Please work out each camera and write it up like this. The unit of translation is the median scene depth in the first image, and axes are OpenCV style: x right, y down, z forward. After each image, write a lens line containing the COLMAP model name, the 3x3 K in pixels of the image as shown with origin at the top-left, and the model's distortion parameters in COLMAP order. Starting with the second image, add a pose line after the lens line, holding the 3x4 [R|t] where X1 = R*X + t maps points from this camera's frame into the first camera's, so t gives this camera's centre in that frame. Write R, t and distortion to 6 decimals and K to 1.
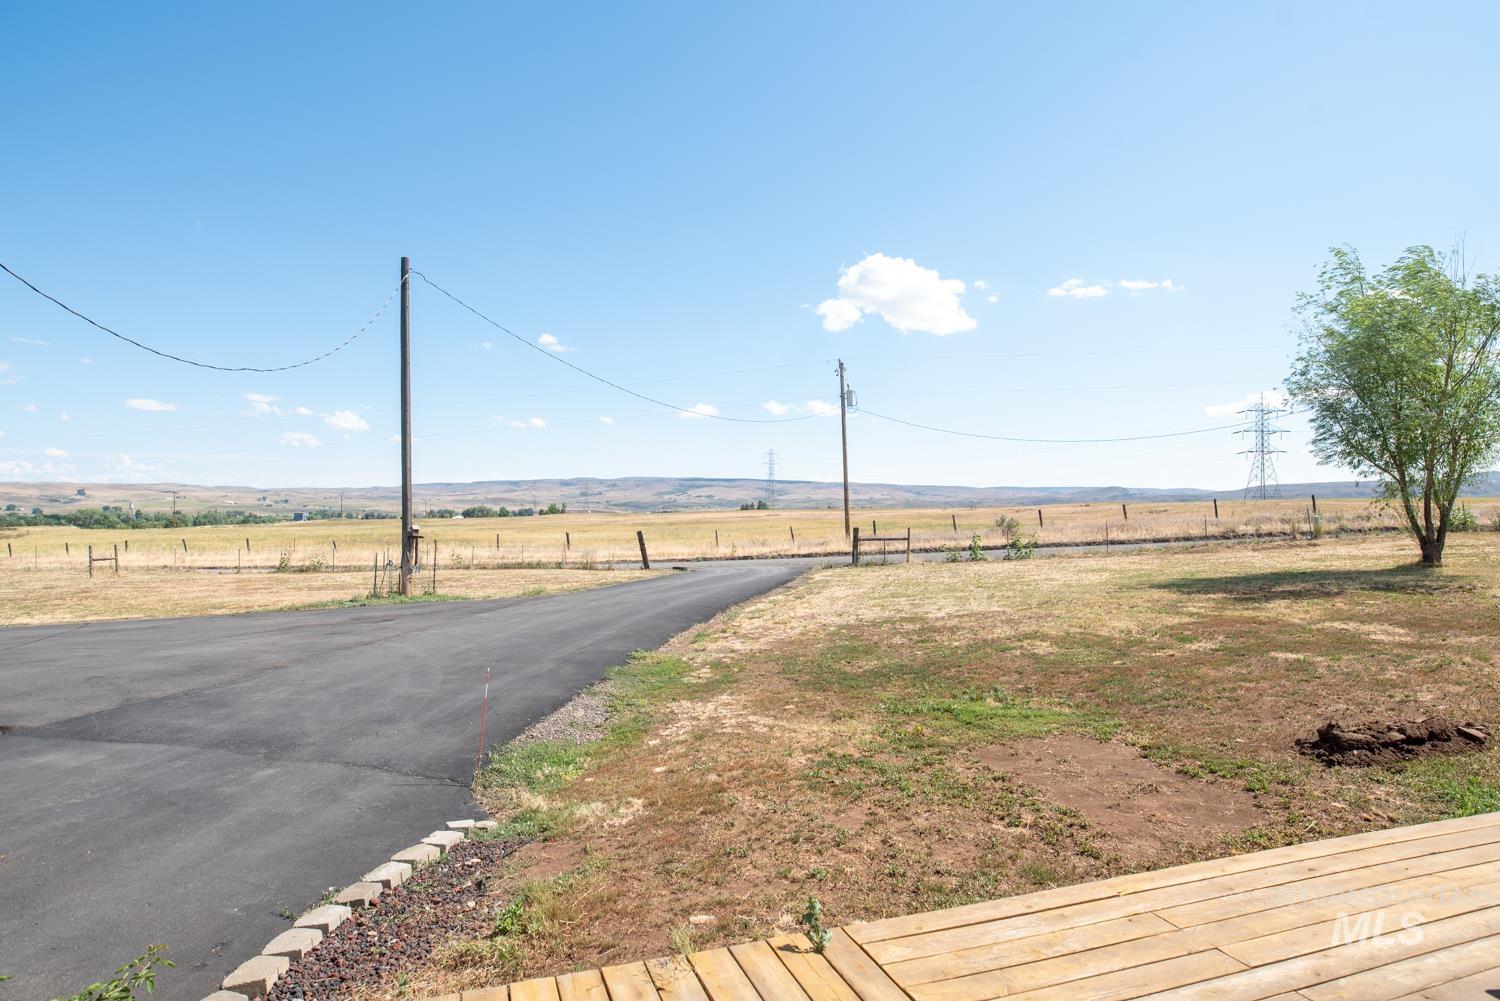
lens RADIAL K [[866.4, 0, 754.9], [0, 866.4, 503.7], [0, 0, 1]] dist [-0.020863, -0.000048]
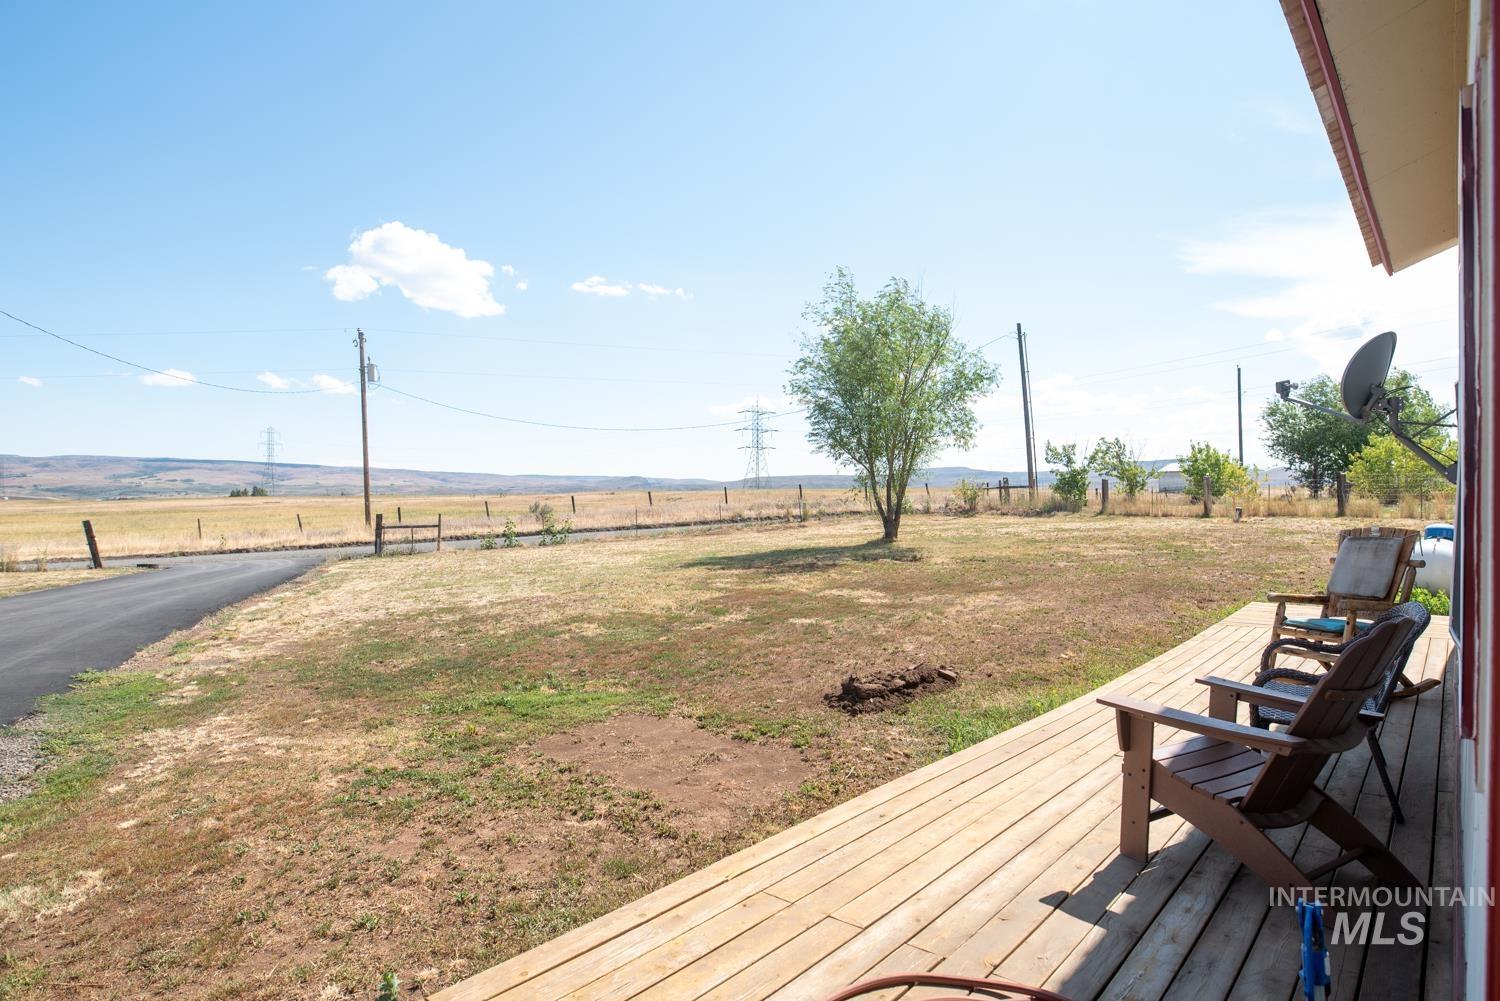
lens RADIAL K [[866.4, 0, 754.9], [0, 866.4, 503.7], [0, 0, 1]] dist [-0.020863, -0.000048]
pose [[0.861800, -0.000704, 0.507248, -0.006130], [-0.006411, 0.999904, 0.012281, 0.005384], [-0.507208, -0.013836, 0.861713, 0.031616]]
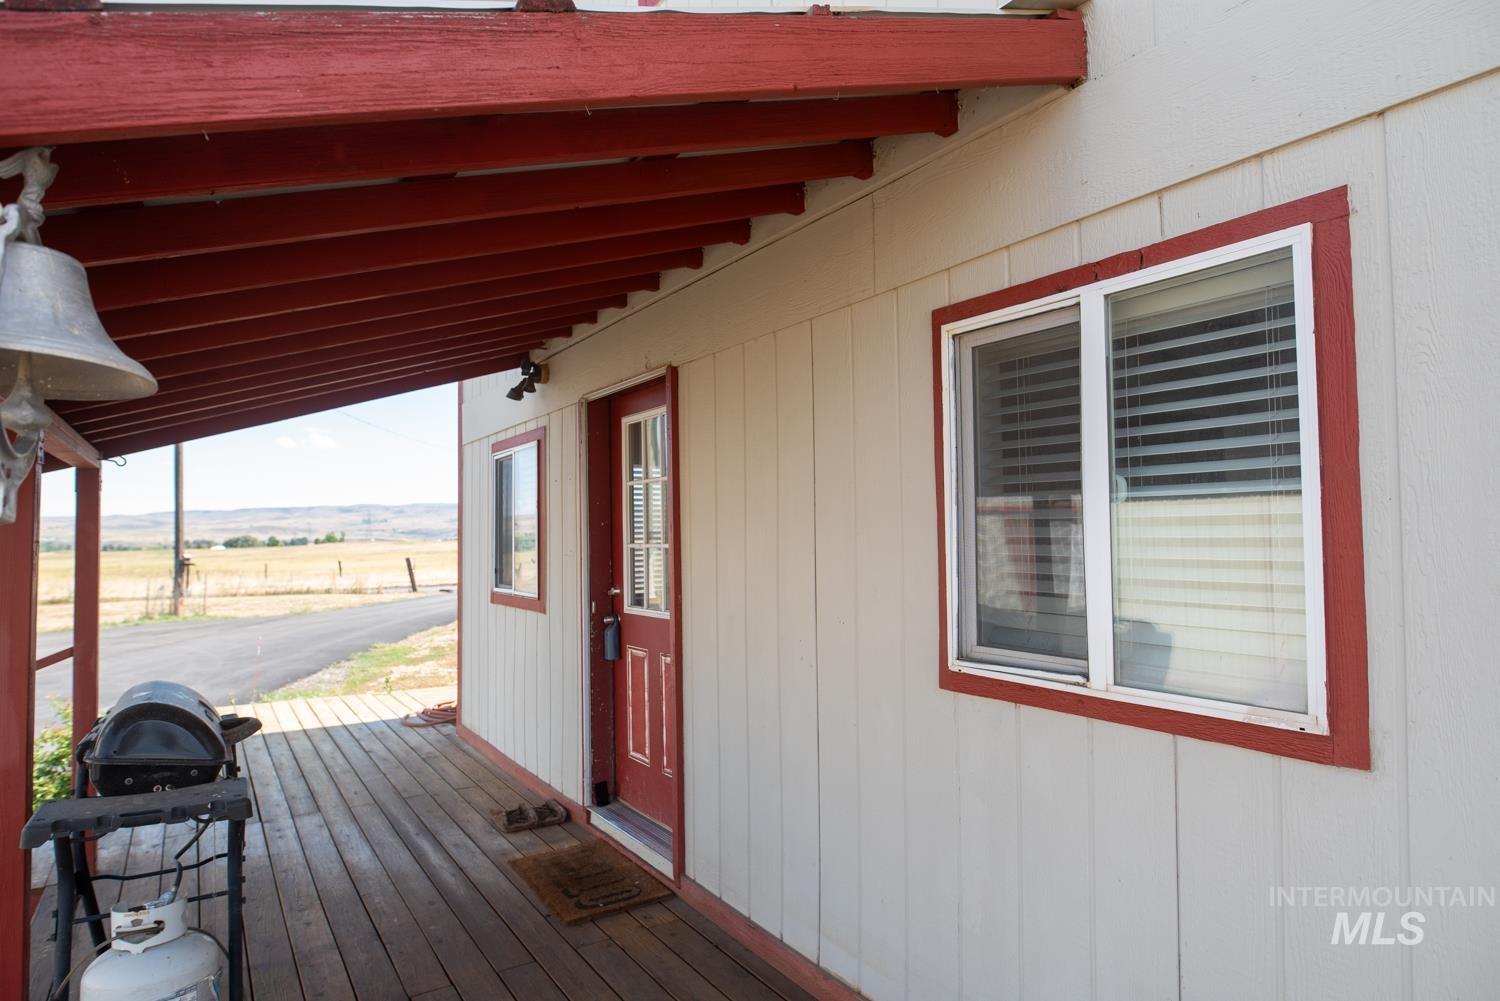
lens RADIAL K [[866.4, 0, 754.9], [0, 866.4, 503.7], [0, 0, 1]] dist [-0.020863, -0.000048]
pose [[0.974172, -0.002045, 0.225799, 0.095592], [0.008707, 0.999556, -0.028510, -0.003082], [-0.225641, 0.029740, 0.973757, -0.325452]]
